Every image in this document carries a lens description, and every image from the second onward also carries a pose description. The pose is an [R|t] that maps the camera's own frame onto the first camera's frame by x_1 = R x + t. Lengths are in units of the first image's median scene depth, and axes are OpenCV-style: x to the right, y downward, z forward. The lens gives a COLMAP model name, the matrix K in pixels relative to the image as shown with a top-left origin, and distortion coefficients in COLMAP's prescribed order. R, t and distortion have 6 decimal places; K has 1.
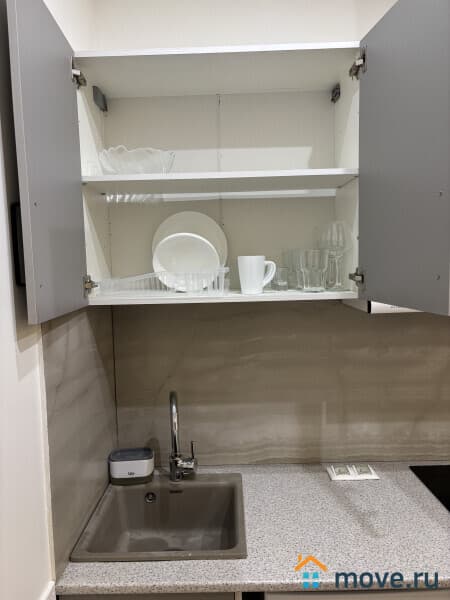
lens RADIAL K [[451.3, 0, 225.5], [0, 451.3, 299.8], [0, 0, 1]] dist [0.037268, -0.038880]
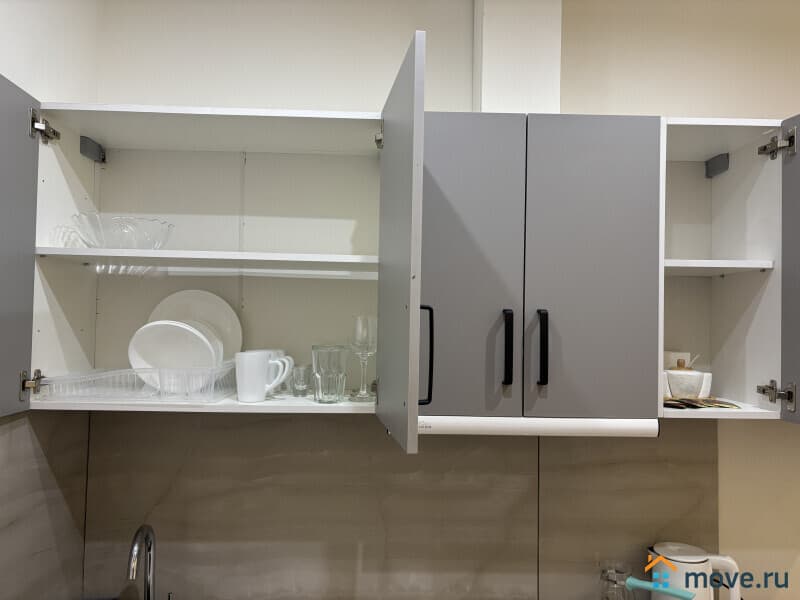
lens RADIAL K [[601.7, 0, 390.5], [0, 601.7, 313.2], [0, 0, 1]] dist [0.037268, -0.038880]
pose [[0.998364, 0.046221, 0.033658, 0.230555], [-0.042189, 0.992814, -0.111981, -0.051436], [-0.038592, 0.110378, 0.993140, -0.067896]]
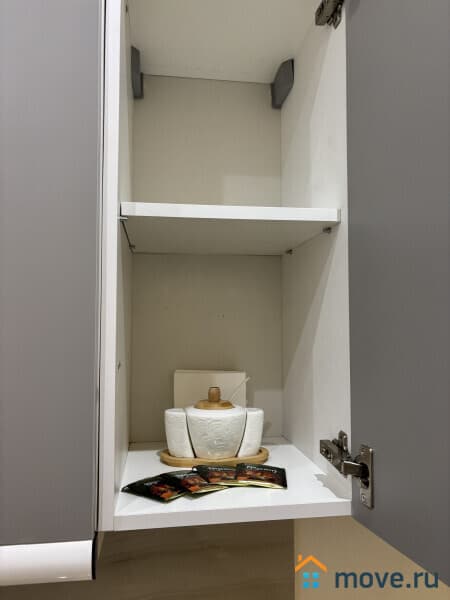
lens RADIAL K [[451.3, 0, 222.5], [0, 451.3, 303.9], [0, 0, 1]] dist [0.037268, -0.038880]
pose [[0.987981, 0.034778, 0.150611, 0.699431], [-0.012025, 0.988701, -0.149416, -0.125673], [-0.154105, 0.145809, 0.977237, 0.489589]]
